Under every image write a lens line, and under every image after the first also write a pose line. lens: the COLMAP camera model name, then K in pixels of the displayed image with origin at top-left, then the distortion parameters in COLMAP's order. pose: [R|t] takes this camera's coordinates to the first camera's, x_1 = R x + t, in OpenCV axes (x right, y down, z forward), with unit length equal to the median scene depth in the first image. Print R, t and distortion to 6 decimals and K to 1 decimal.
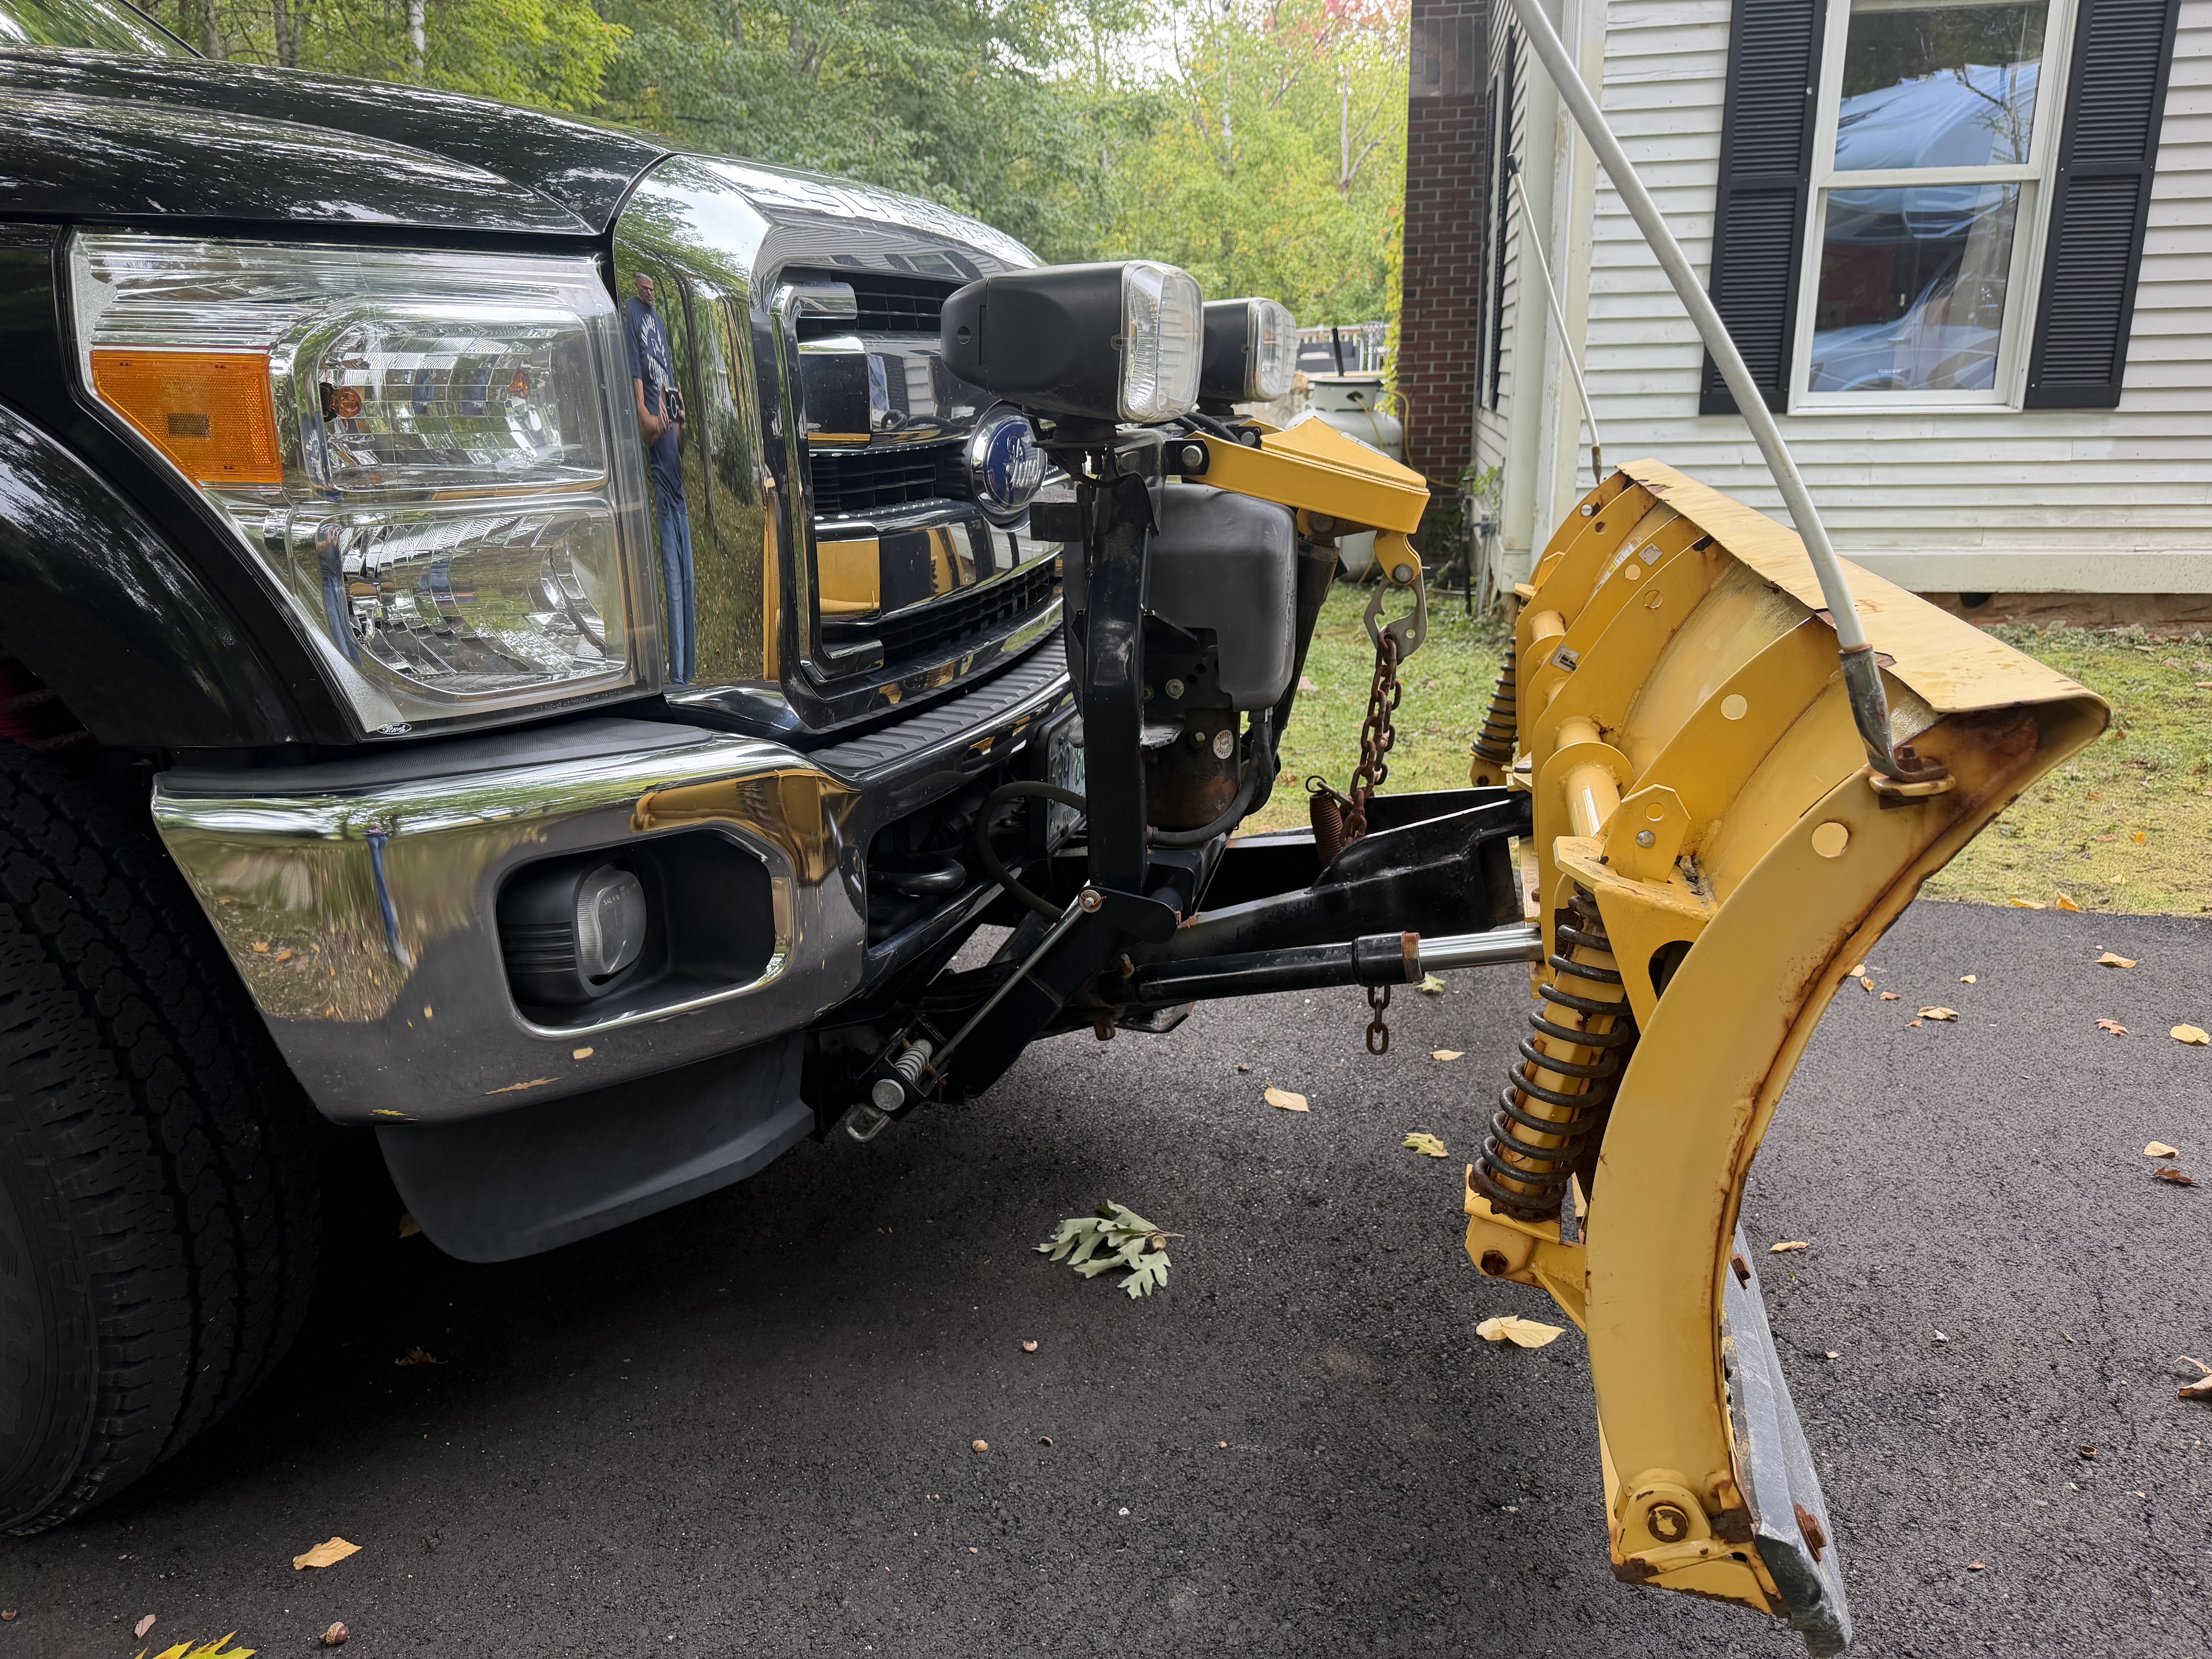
lens RADIAL K [[1562.0, 0, 1107.5], [0, 1562.0, 827.8], [0, 0, 1]] dist [0.012239, -0.014531]
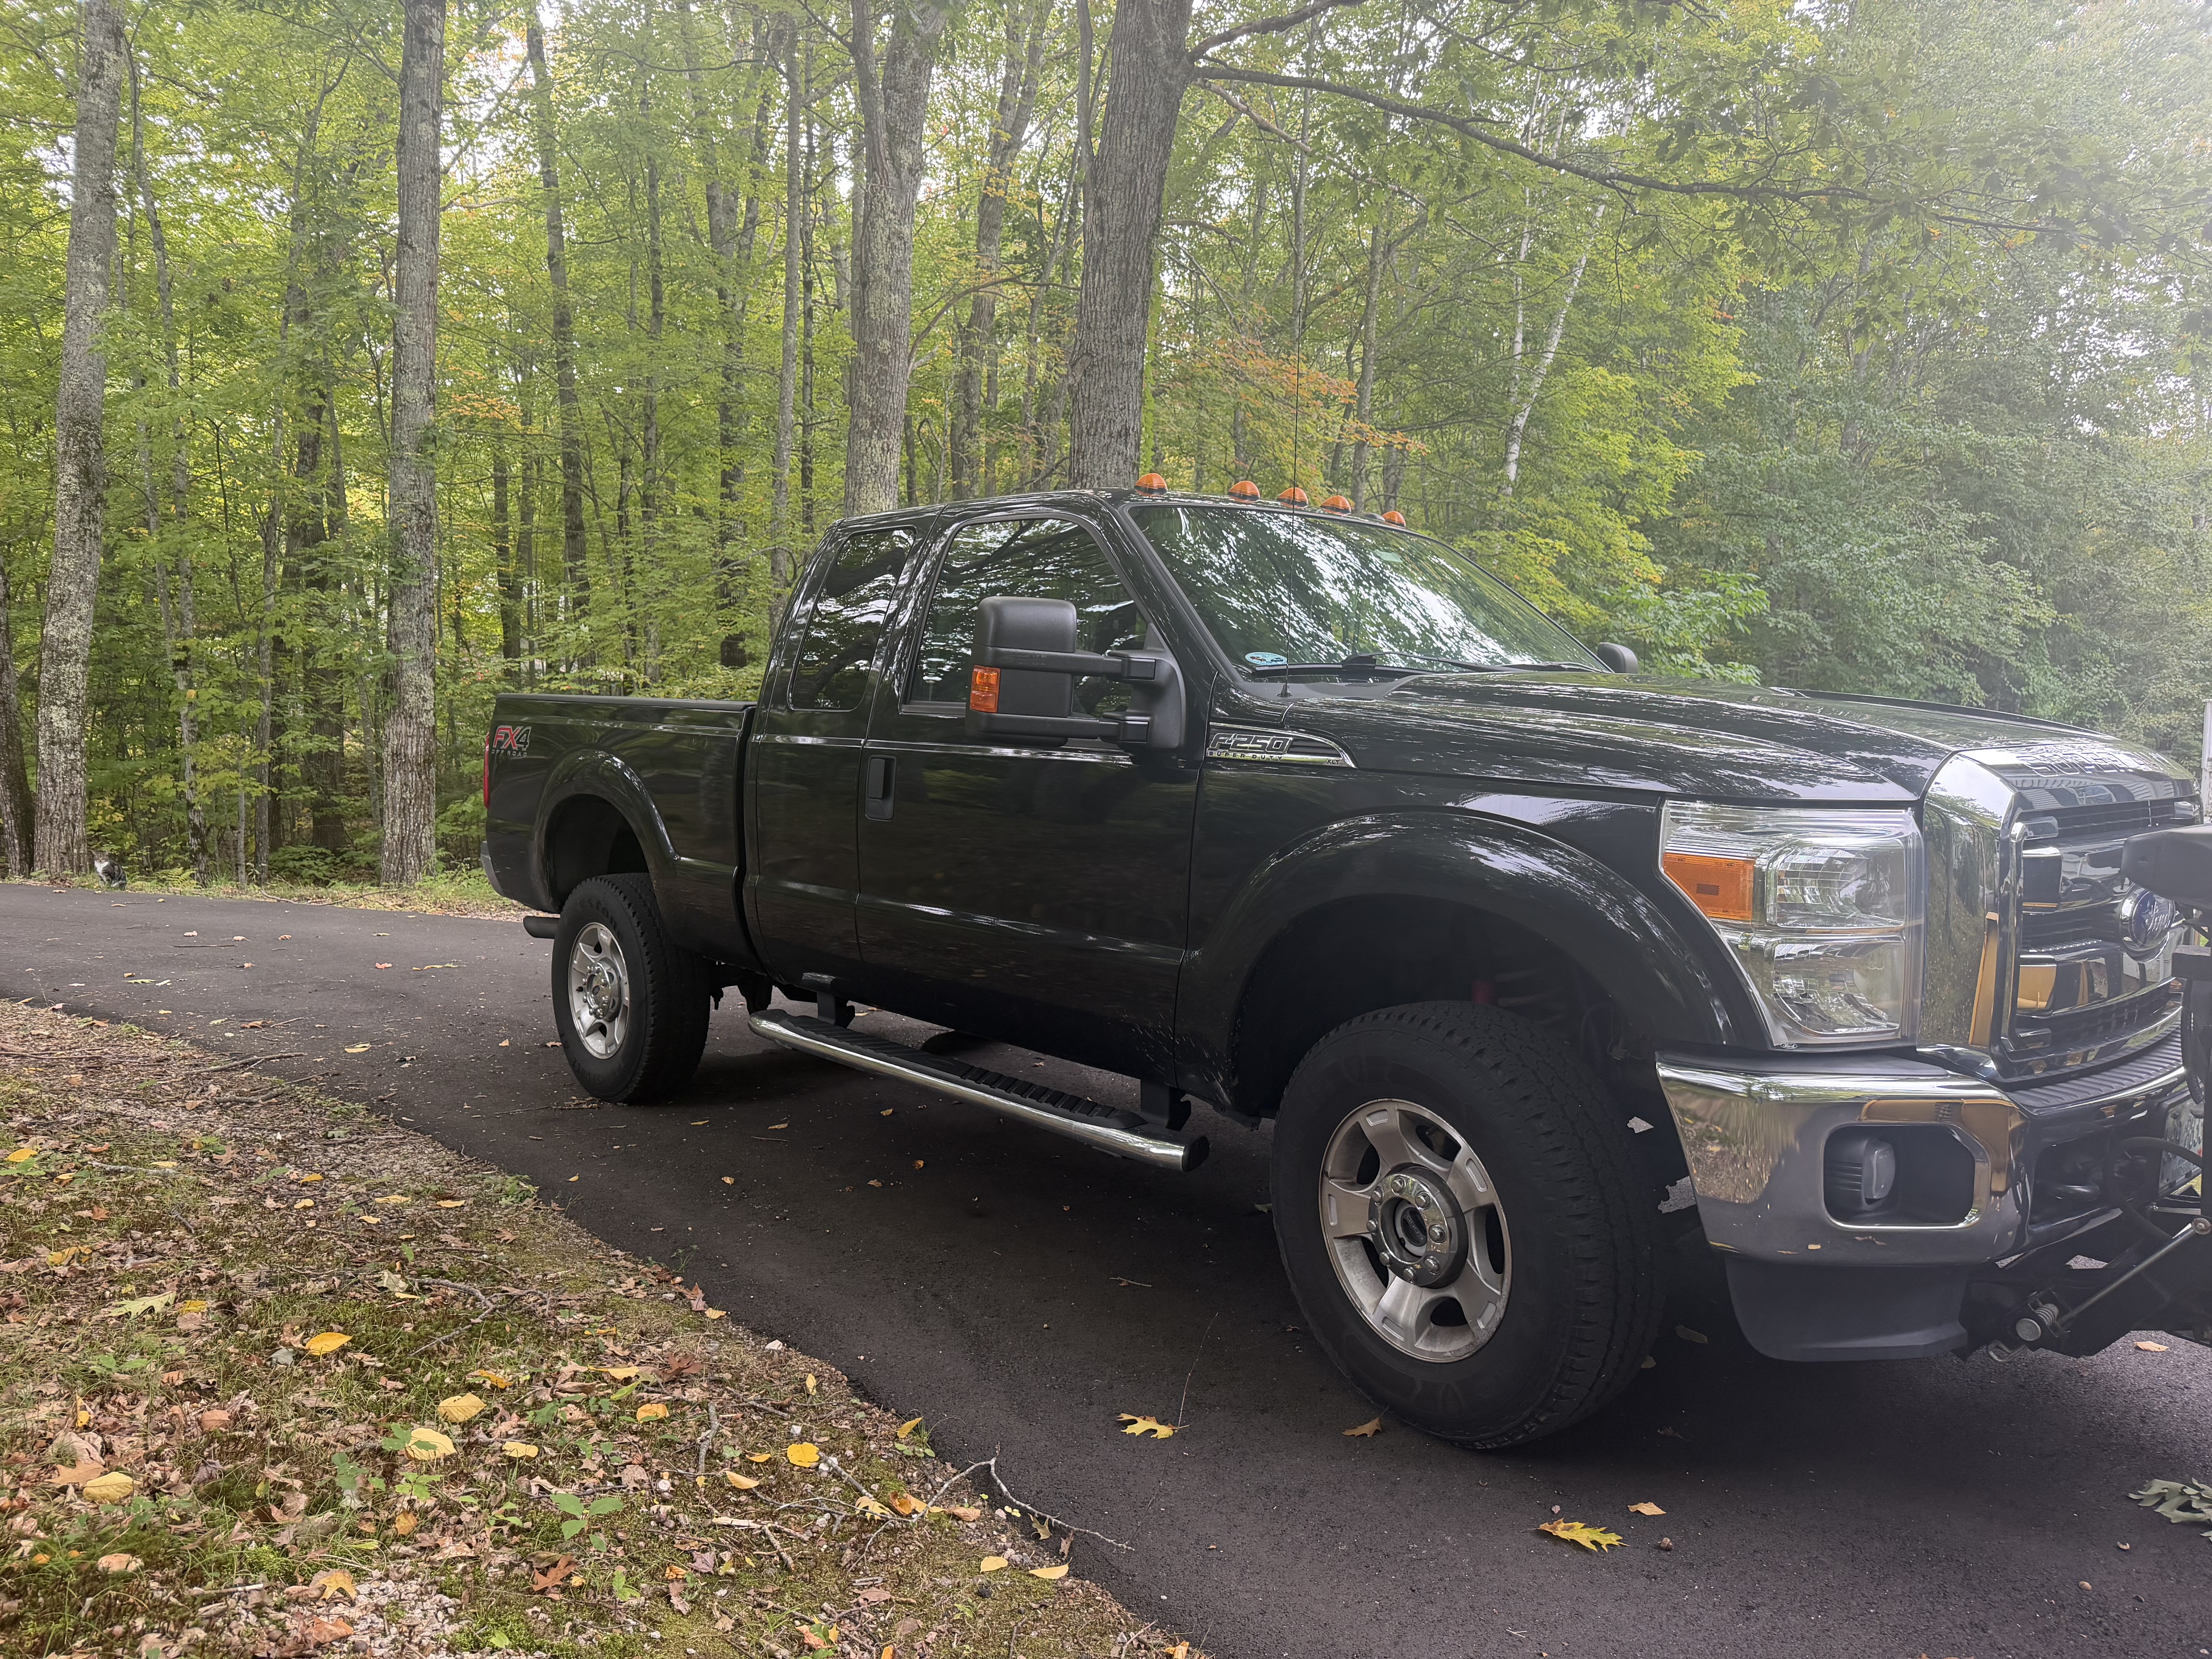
lens RADIAL K [[1562.0, 0, 1099.7], [0, 1562.0, 832.7], [0, 0, 1]] dist [0.012239, -0.014531]
pose [[0.821882, 0.057428, -0.566756, -0.048586], [-0.176052, 0.971807, -0.156831, 0.099927], [0.541771, 0.228675, 0.808821, -0.807611]]
